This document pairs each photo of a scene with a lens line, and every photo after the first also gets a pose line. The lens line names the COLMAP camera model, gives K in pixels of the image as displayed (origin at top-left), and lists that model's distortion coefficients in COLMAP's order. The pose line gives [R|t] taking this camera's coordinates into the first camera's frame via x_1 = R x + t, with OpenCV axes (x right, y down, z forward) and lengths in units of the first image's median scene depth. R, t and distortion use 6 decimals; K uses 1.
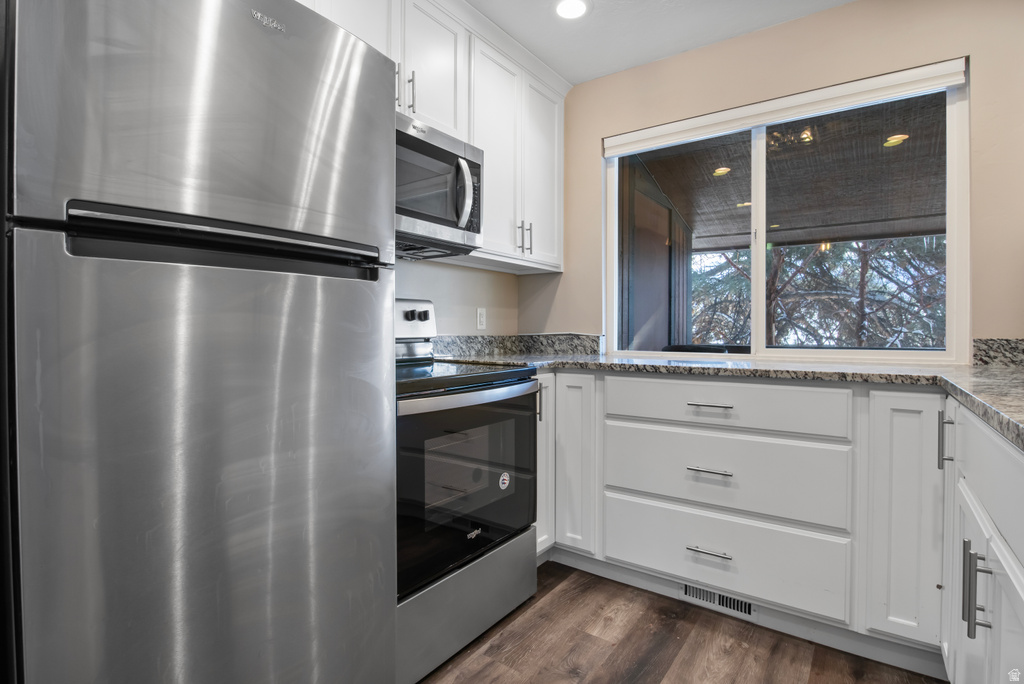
lens RADIAL K [[513.1, 0, 508.8], [0, 513.1, 335.1], [0, 0, 1]] dist [-0.003805, -0.002284]
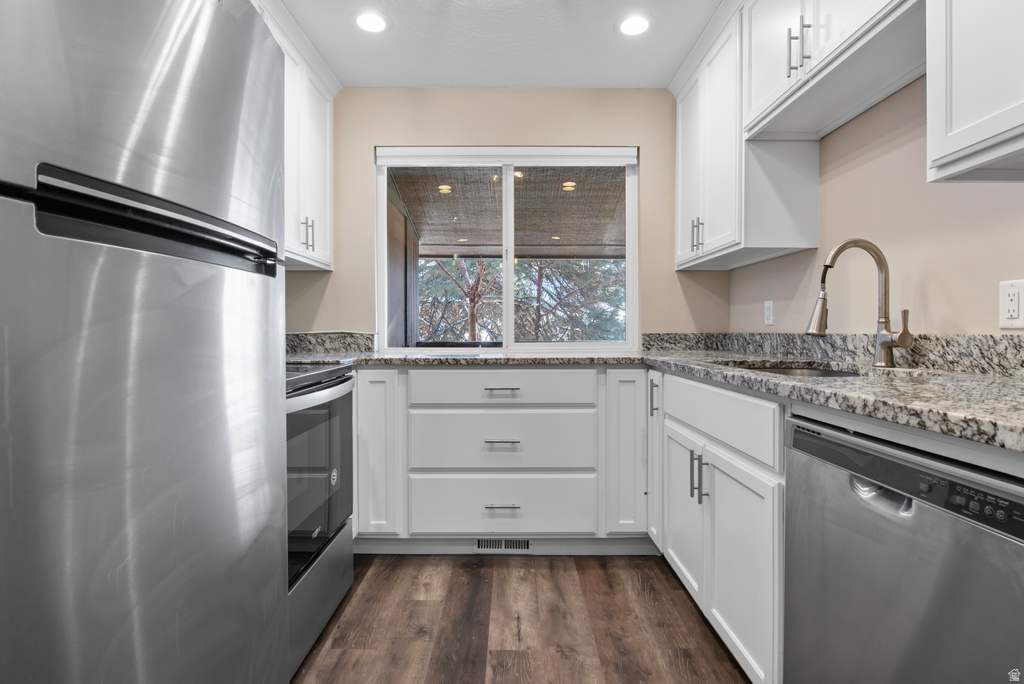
lens RADIAL K [[513.1, 0, 507.7], [0, 513.1, 335.1], [0, 0, 1]] dist [-0.003805, -0.002284]
pose [[0.818325, -0.009570, 0.574676, -0.306011], [0.008063, 0.999954, 0.005171, 0.001206], [-0.574699, 0.000402, 0.818365, -0.026550]]
